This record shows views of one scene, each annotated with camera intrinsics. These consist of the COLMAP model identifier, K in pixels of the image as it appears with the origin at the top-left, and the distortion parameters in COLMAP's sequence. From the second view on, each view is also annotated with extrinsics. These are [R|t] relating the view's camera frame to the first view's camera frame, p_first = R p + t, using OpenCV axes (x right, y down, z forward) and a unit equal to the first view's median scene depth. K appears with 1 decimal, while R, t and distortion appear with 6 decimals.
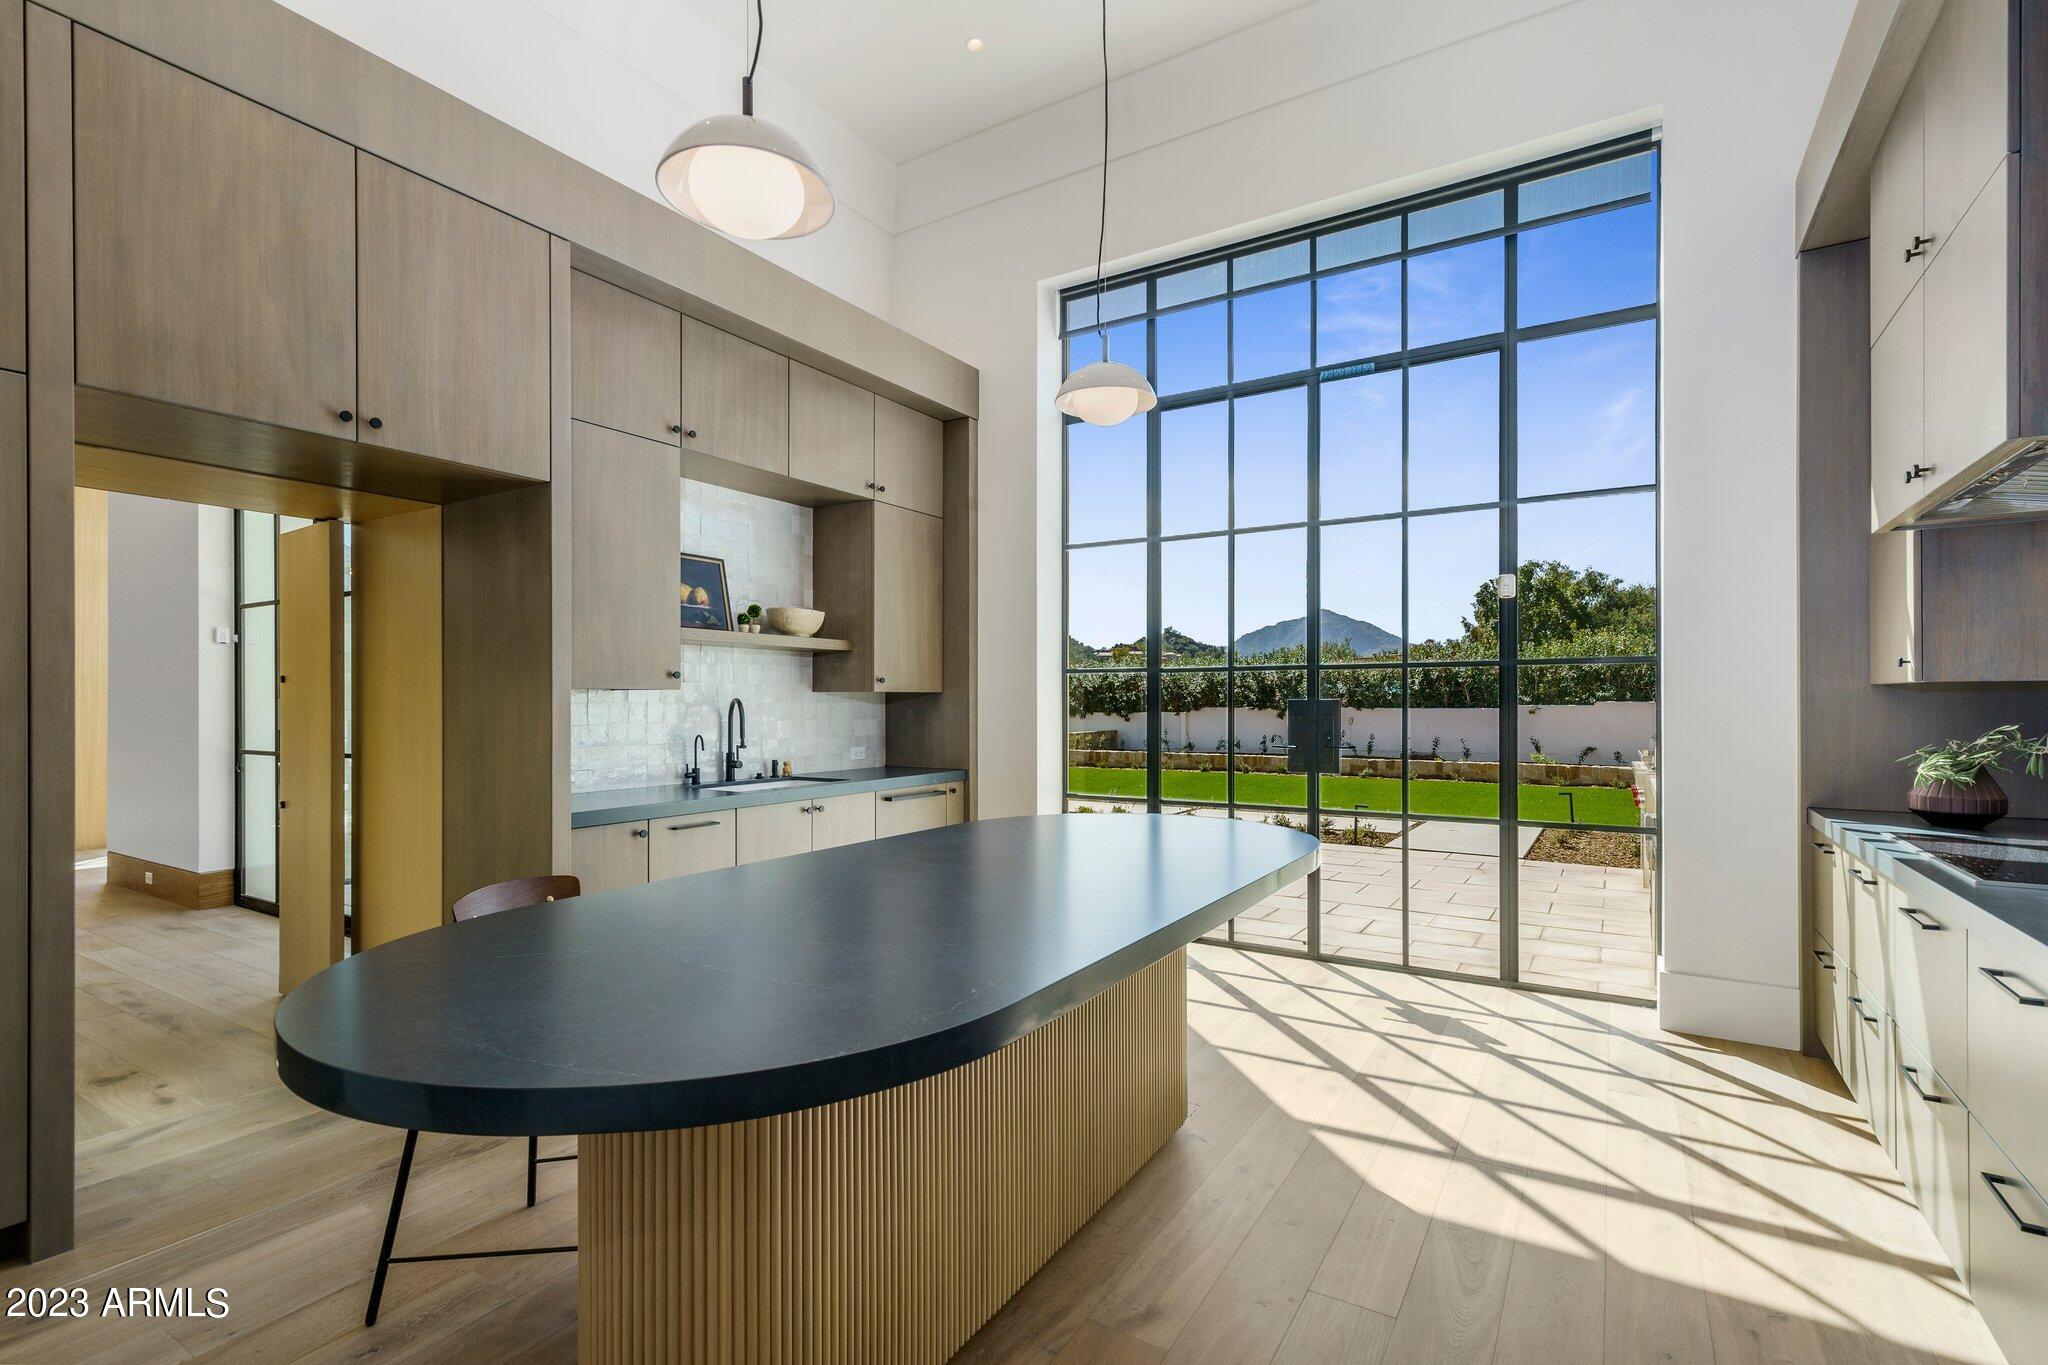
lens RADIAL K [[948.6, 0, 1024.2], [0, 948.6, 696.9], [0, 0, 1]] dist [0.007538, 0.001233]
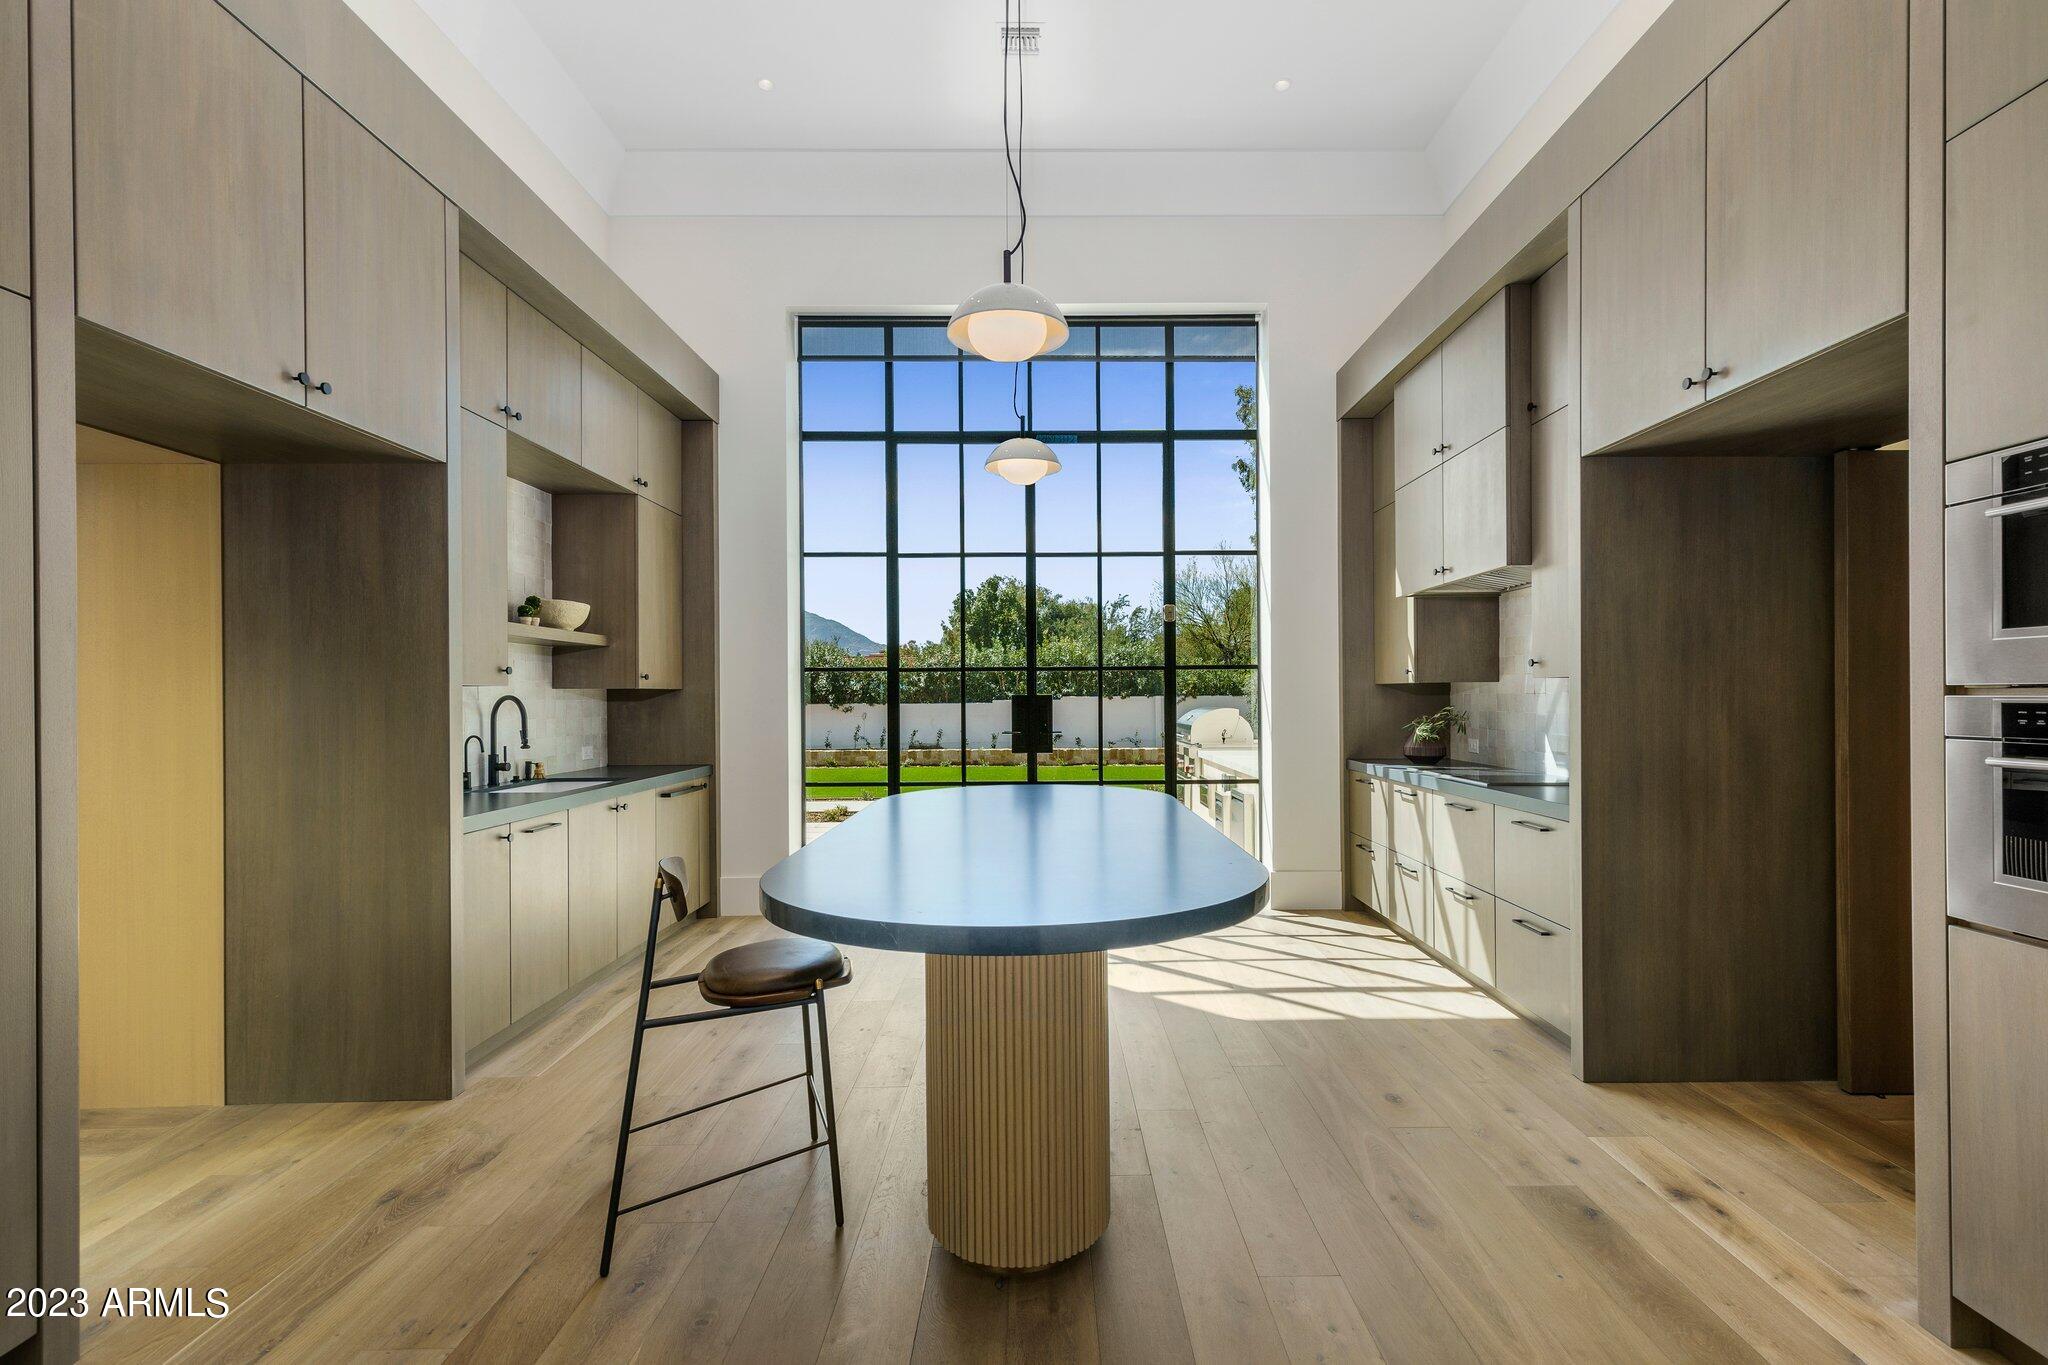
lens RADIAL K [[948.6, 0, 1059.4], [0, 948.6, 689.7], [0, 0, 1]] dist [0.007538, 0.001233]
pose [[0.841381, -0.000728, 0.540442, -0.357353], [0.003052, 0.999990, -0.003405, 0.000656], [-0.540434, 0.004515, 0.841374, -0.077509]]
